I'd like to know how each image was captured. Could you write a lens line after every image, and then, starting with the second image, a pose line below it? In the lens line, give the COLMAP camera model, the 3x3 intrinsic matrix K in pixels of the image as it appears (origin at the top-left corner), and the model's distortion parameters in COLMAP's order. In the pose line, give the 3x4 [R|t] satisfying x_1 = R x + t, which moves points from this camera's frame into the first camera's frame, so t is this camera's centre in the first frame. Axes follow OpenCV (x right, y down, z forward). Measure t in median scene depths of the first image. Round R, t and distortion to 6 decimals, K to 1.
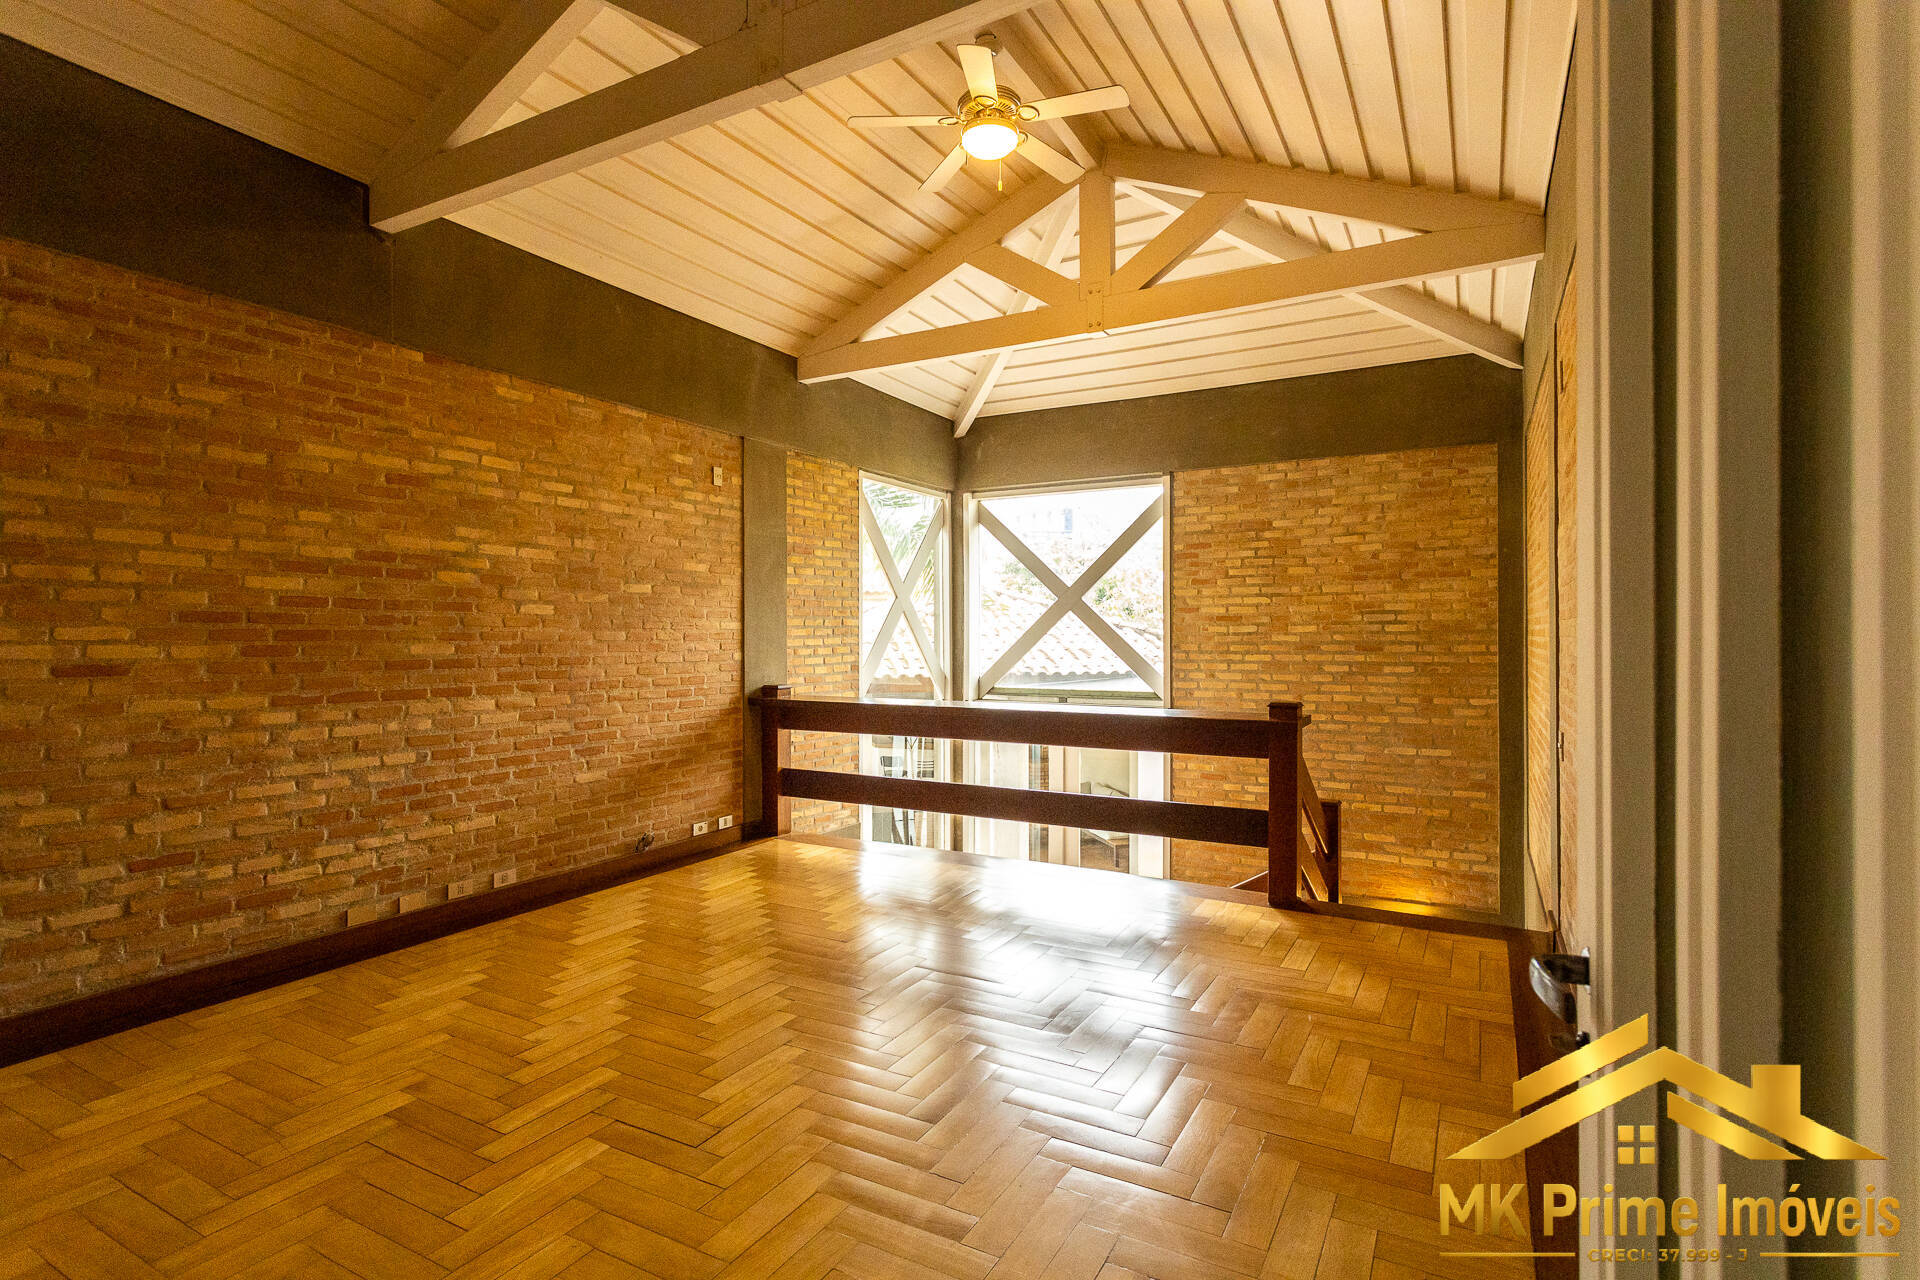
lens RADIAL K [[942.4, 0, 958.6], [0, 942.4, 632.6], [0, 0, 1]] dist [0.002435, 0.000557]
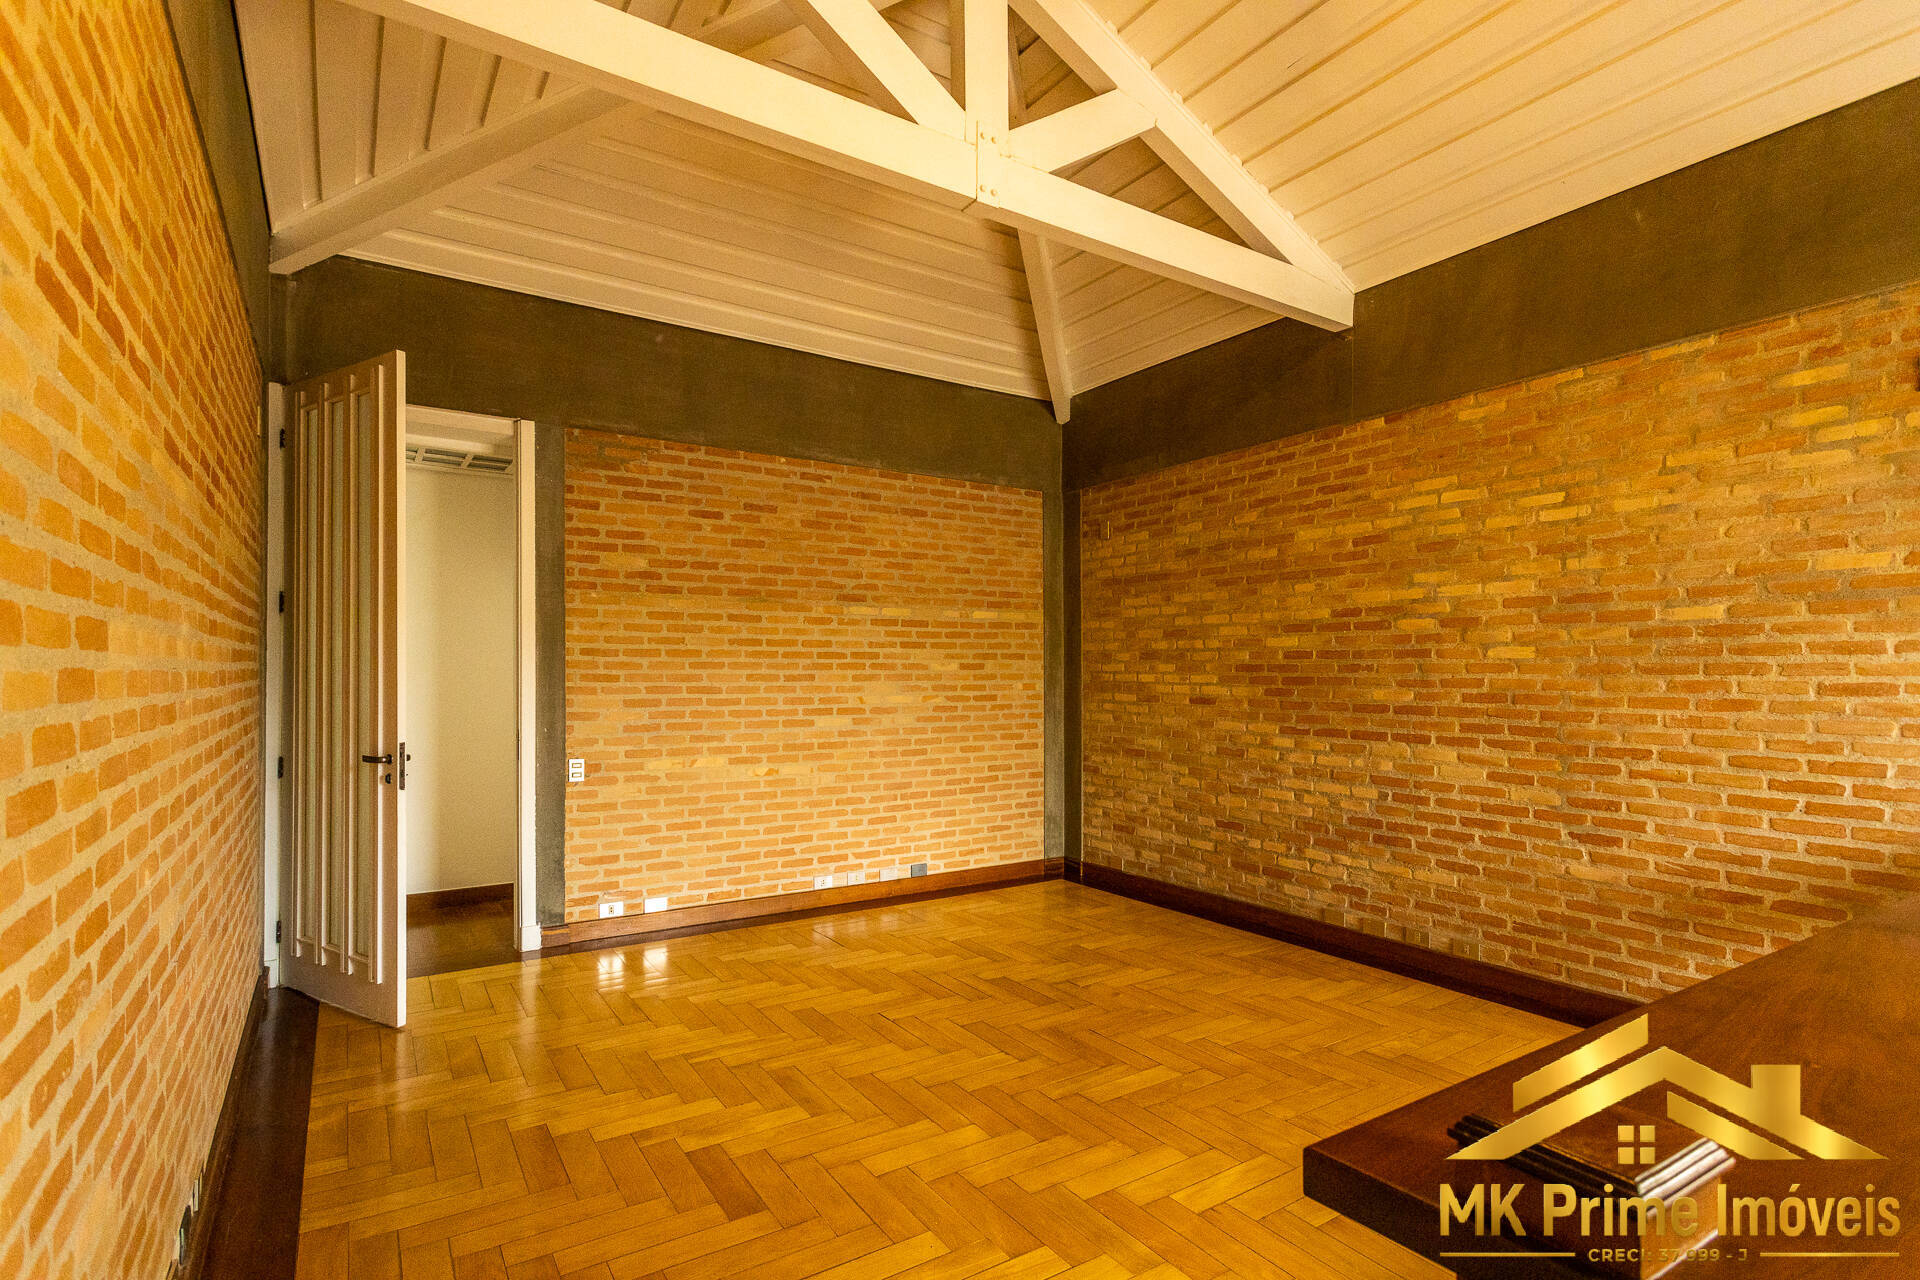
lens RADIAL K [[942.4, 0, 958.2], [0, 942.4, 658.8], [0, 0, 1]] dist [0.002435, 0.000557]
pose [[-0.470780, -0.006510, -0.882226, 0.596390], [0.008167, 0.999898, -0.011736, -0.014346], [0.882213, -0.012730, -0.470679, 1.071406]]
